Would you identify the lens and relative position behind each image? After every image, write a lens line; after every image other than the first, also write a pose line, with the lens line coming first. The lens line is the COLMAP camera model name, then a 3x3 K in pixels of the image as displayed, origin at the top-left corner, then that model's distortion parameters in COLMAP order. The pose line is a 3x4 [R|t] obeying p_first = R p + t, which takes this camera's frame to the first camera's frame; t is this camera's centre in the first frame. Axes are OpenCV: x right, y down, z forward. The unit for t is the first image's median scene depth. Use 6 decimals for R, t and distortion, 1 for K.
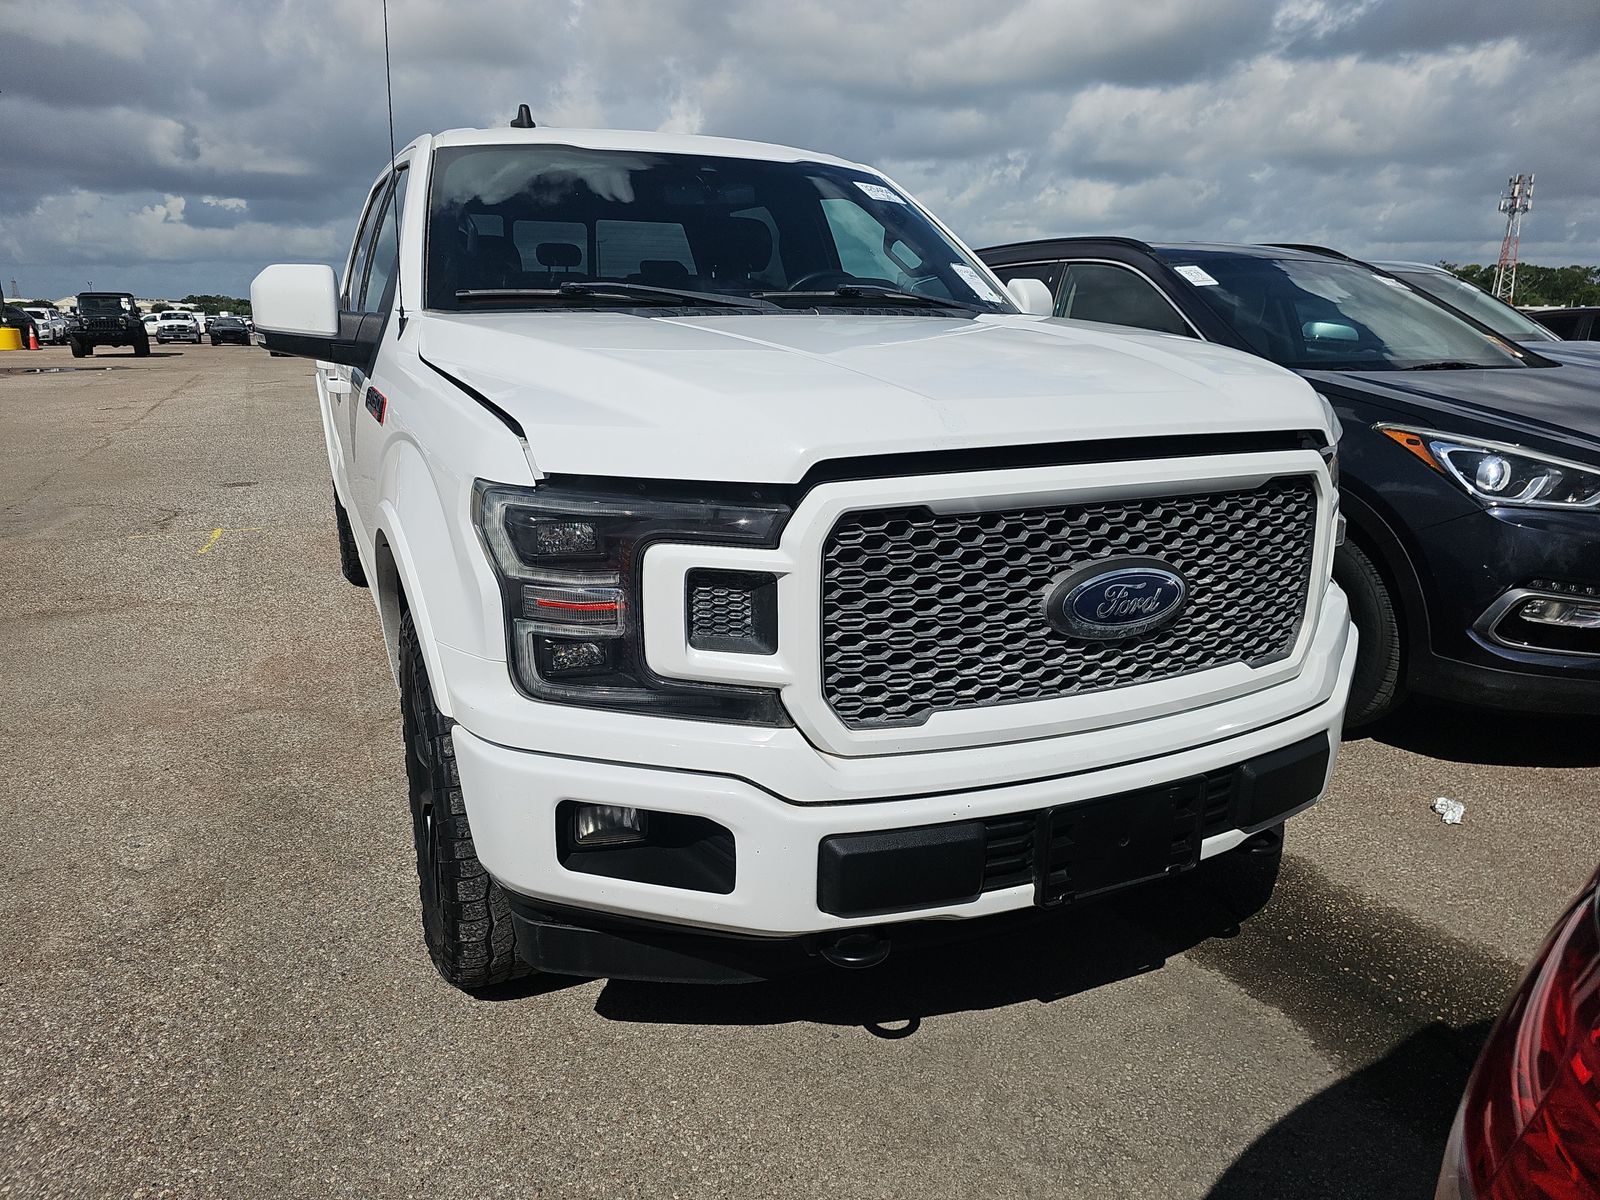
lens RADIAL K [[1070.9, 0, 767.3], [0, 1070.9, 606.6], [0, 0, 1]] dist [0.064247, -0.064432]
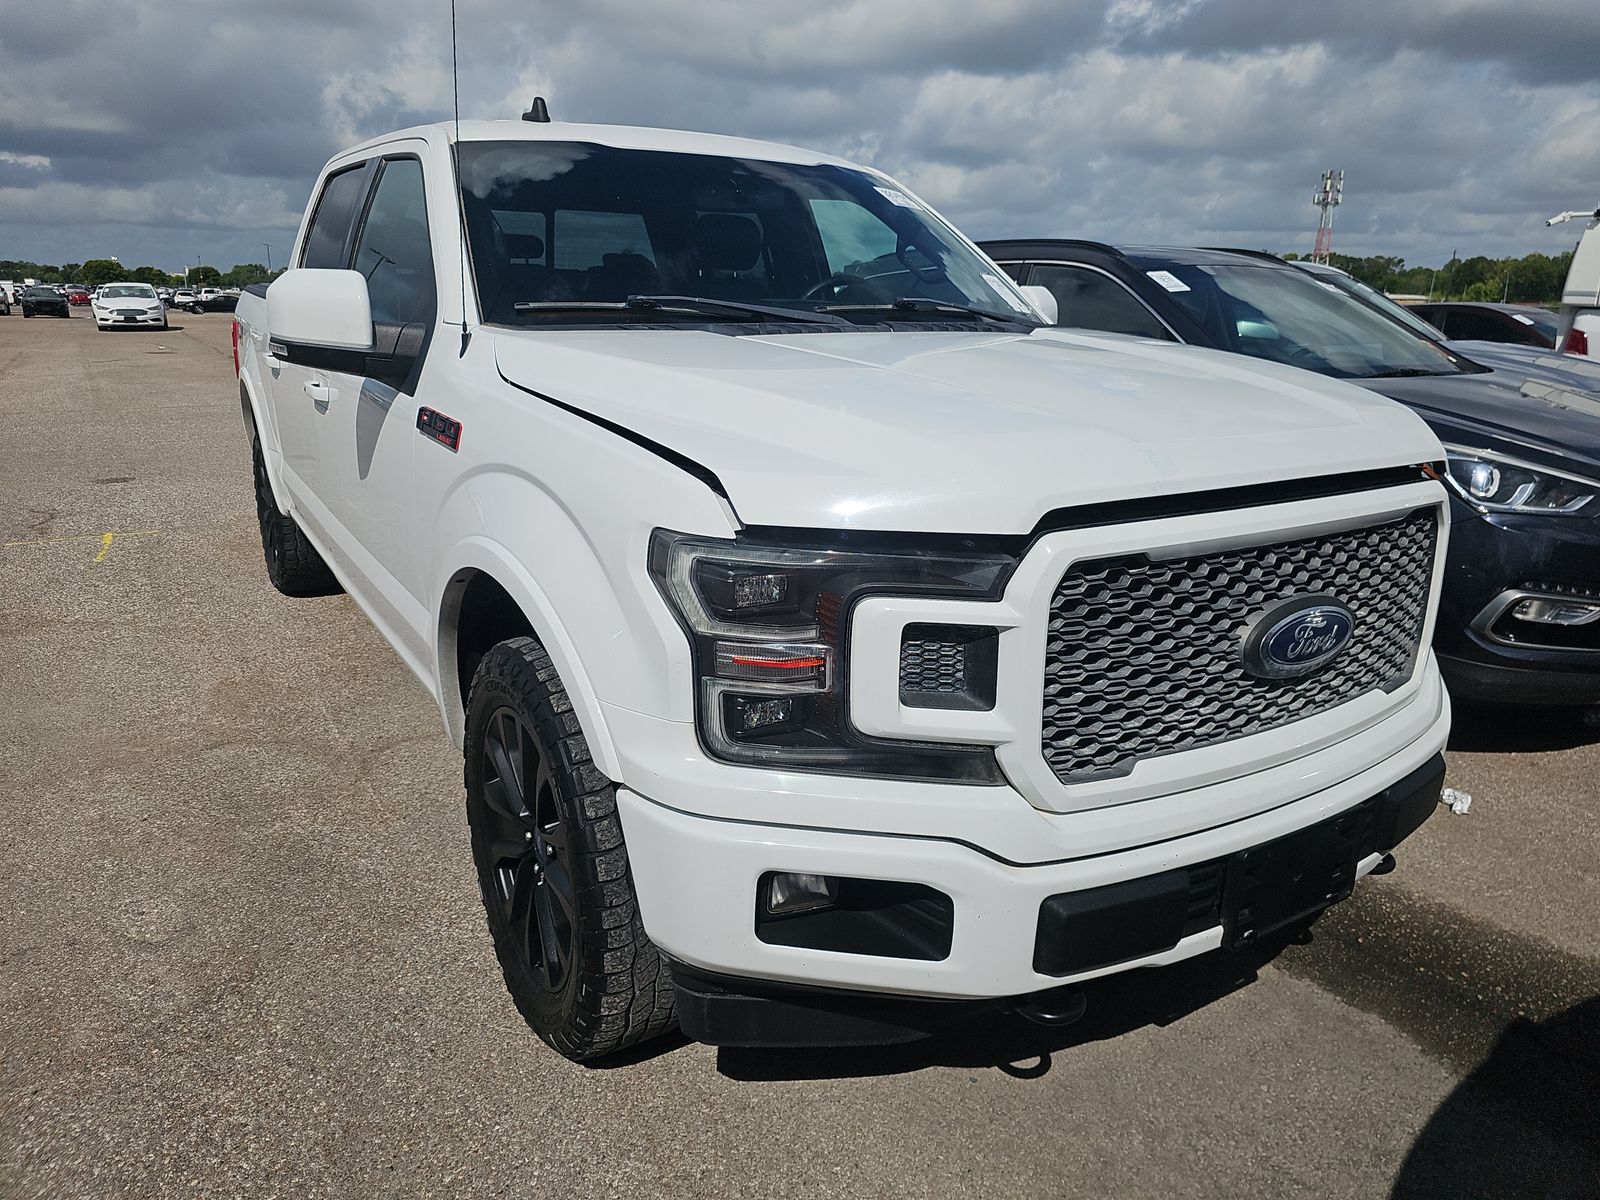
lens RADIAL K [[1080.3, 0, 789.8], [0, 1080.3, 594.0], [0, 0, 1]] dist [0.052805, -0.052789]
pose [[0.991182, -0.022699, 0.130550, -0.228091], [0.022030, 0.999736, 0.006565, -0.053397], [-0.130664, -0.003631, 0.991420, 0.048857]]
